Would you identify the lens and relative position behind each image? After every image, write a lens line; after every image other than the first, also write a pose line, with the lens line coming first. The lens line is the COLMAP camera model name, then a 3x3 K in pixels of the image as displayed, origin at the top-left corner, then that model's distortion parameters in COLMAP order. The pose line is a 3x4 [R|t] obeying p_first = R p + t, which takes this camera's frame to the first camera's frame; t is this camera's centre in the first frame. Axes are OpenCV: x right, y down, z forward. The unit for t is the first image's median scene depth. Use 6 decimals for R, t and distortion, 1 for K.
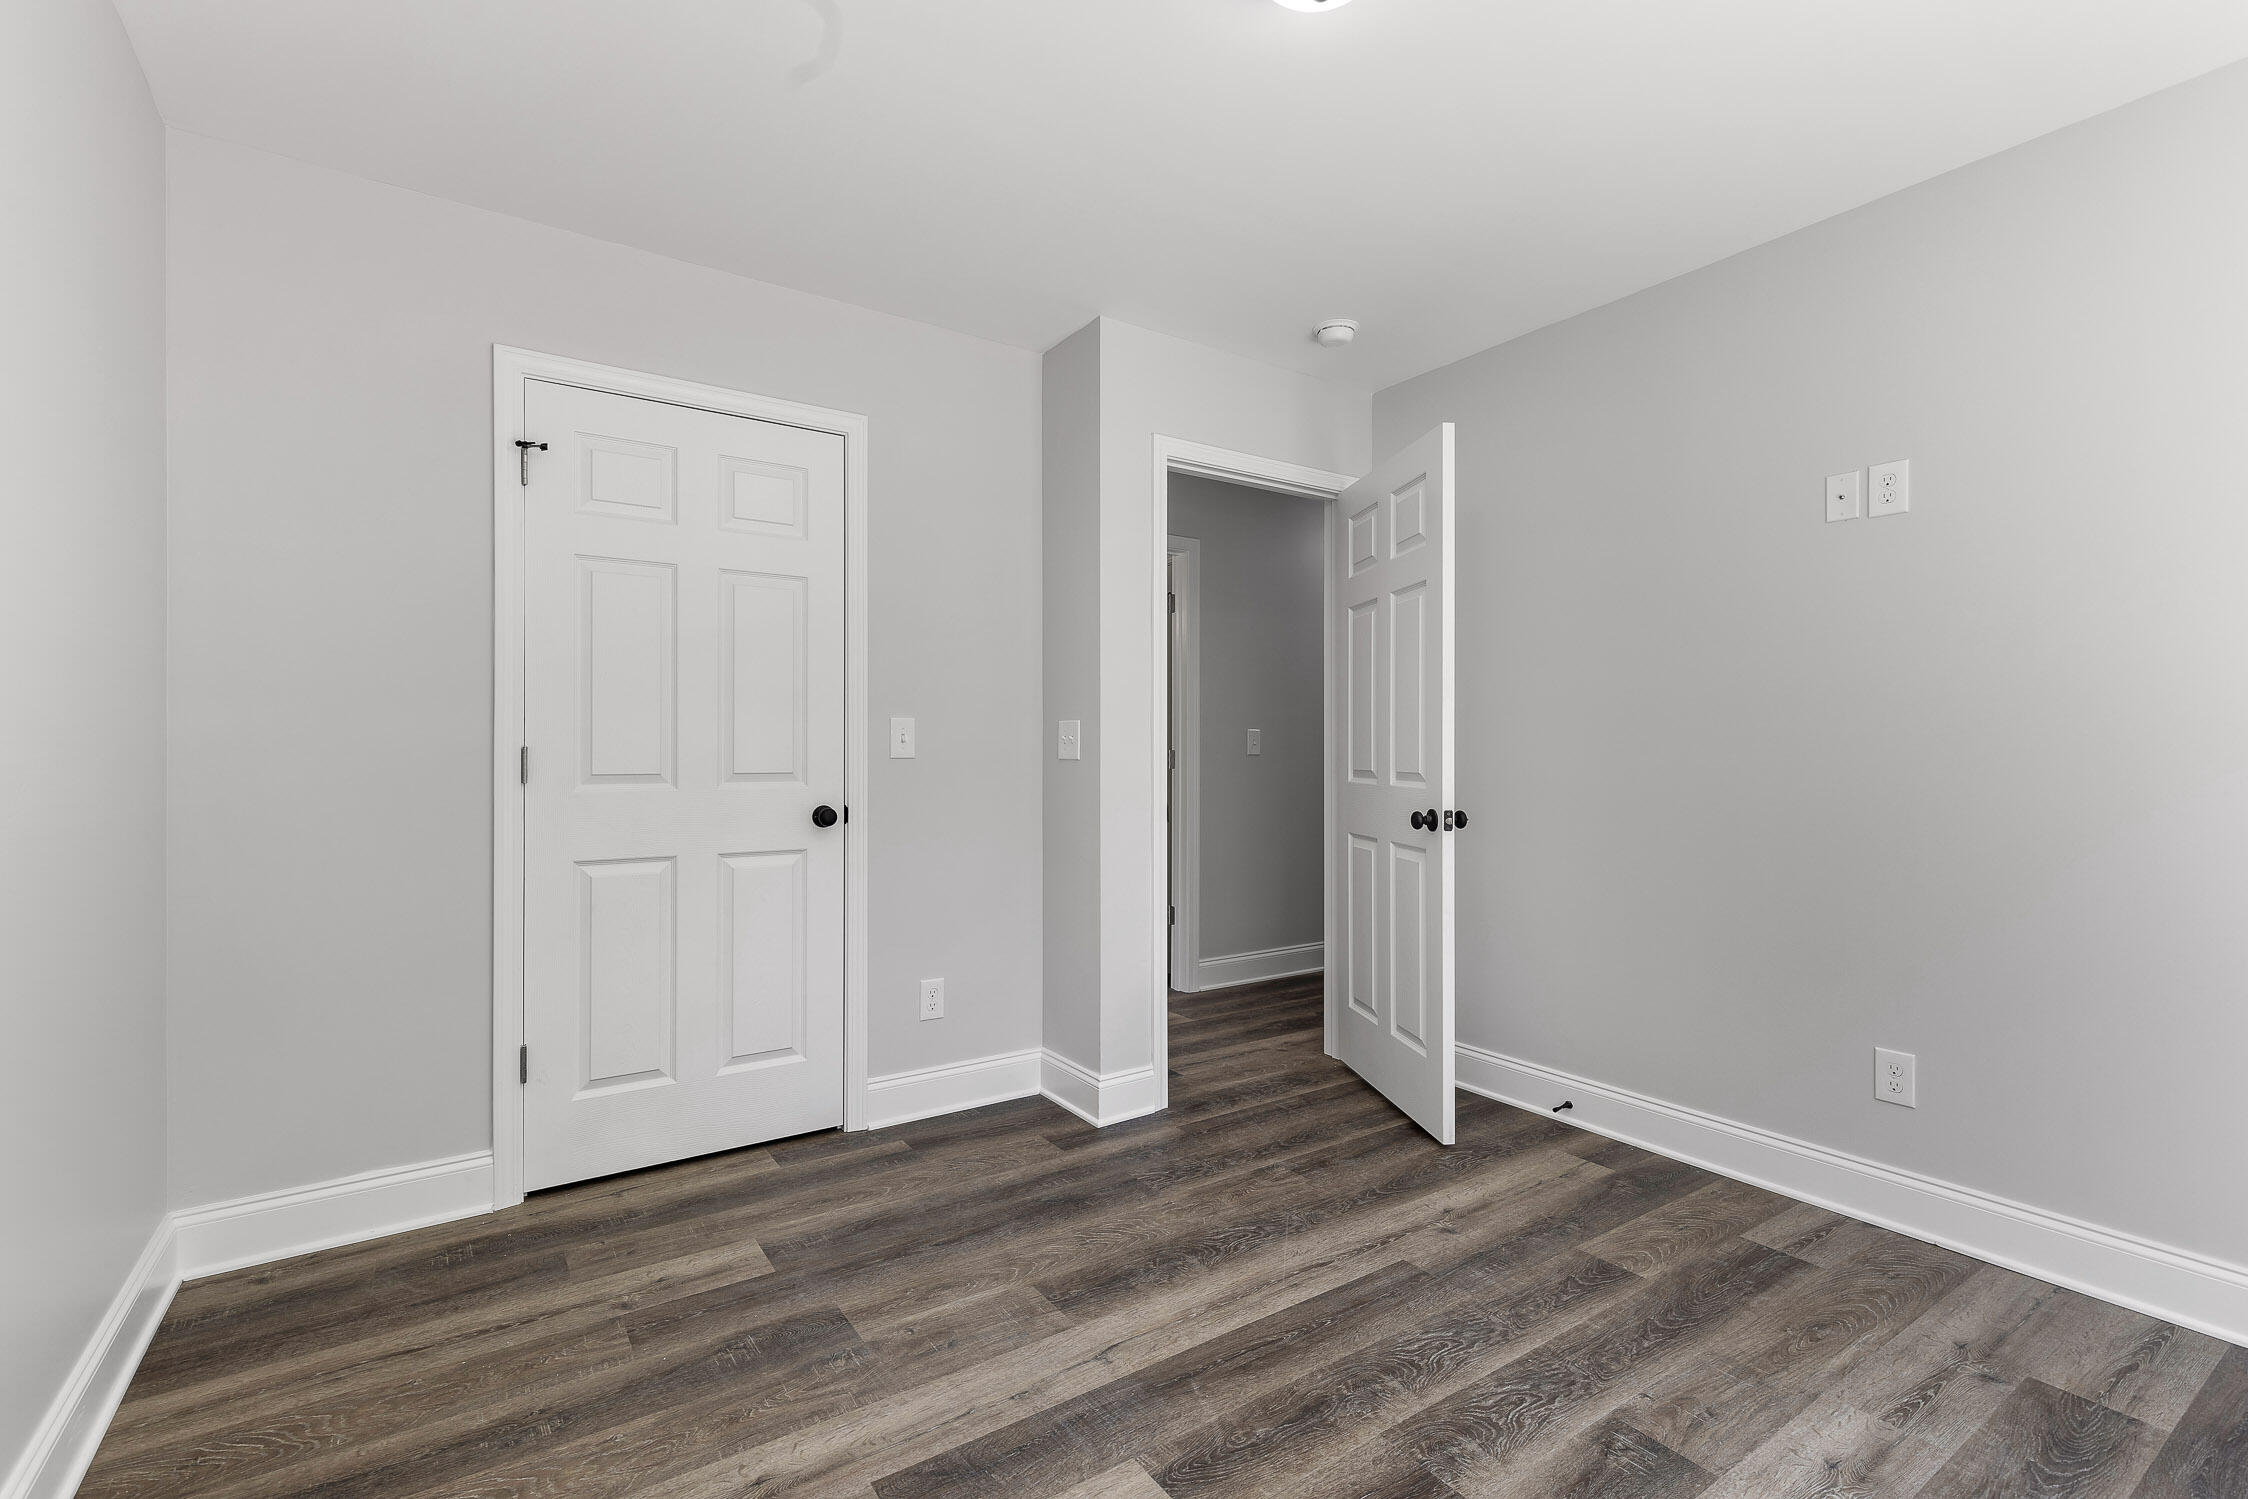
lens RADIAL K [[1016.3, 0, 1129.3], [0, 1016.3, 757.7], [0, 0, 1]] dist [0.006772, -0.001370]
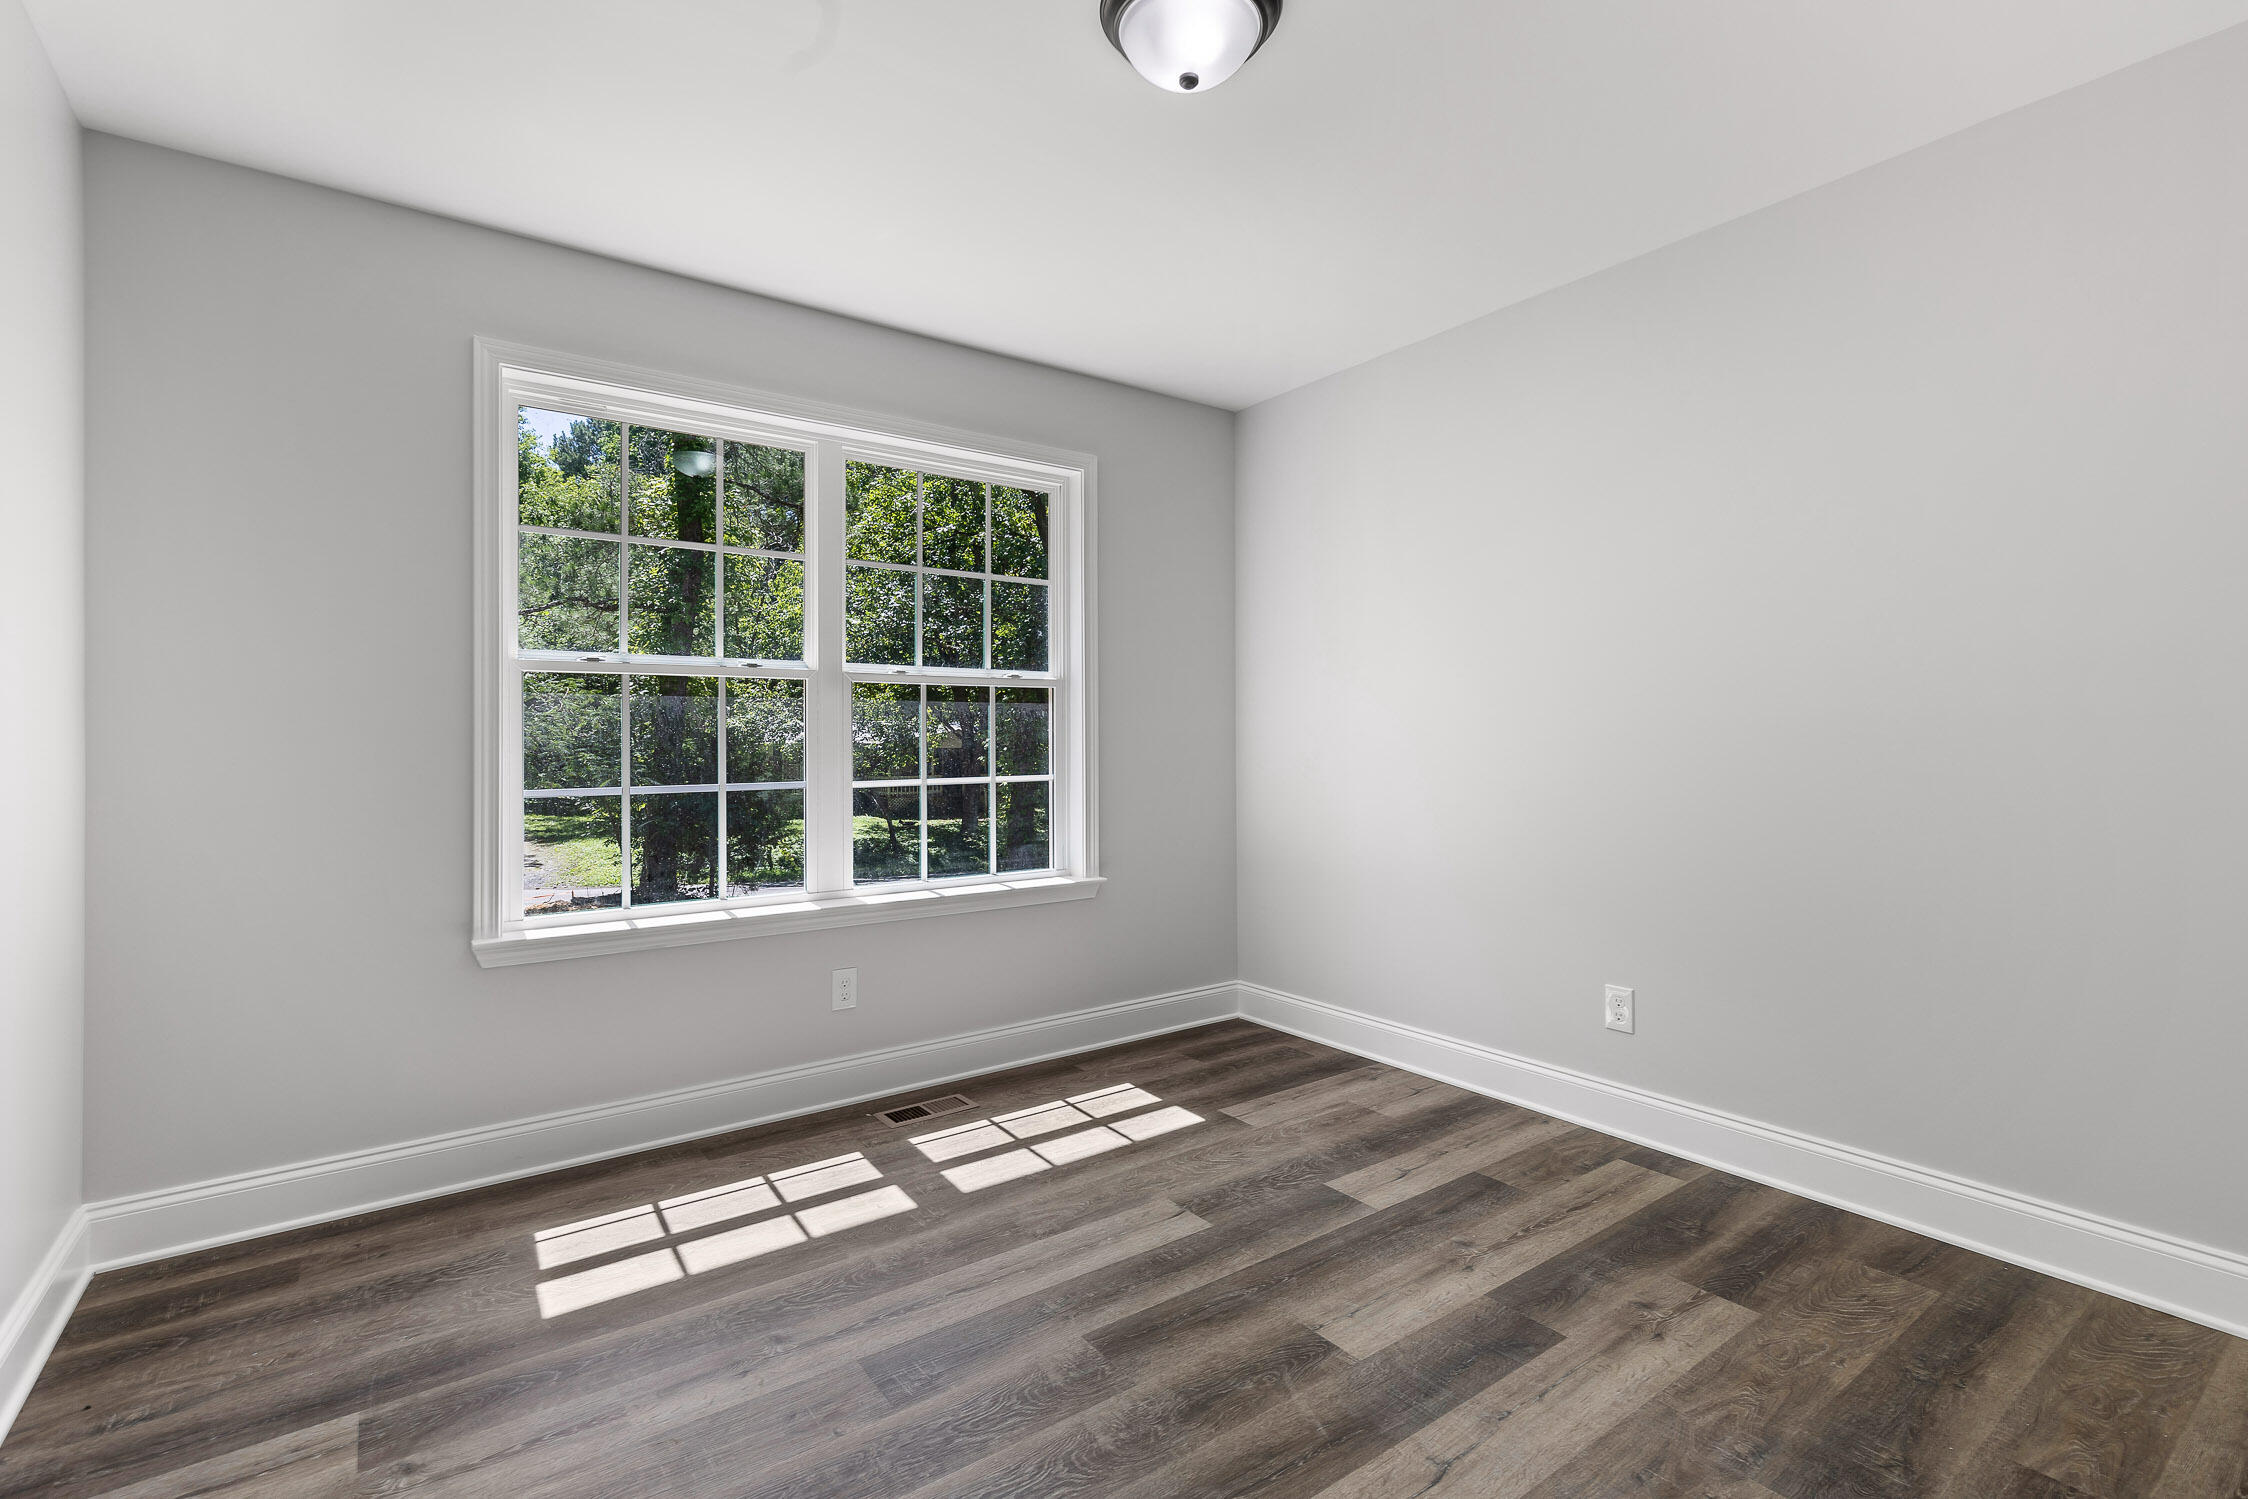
lens RADIAL K [[1016.3, 0, 1112.7], [0, 1016.3, 734.5], [0, 0, 1]] dist [0.006772, -0.001370]
pose [[-0.999876, 0.005047, -0.014944, 0.272072], [0.005026, 0.999986, 0.001463, -0.011898], [0.014951, 0.001388, -0.999887, 1.976489]]
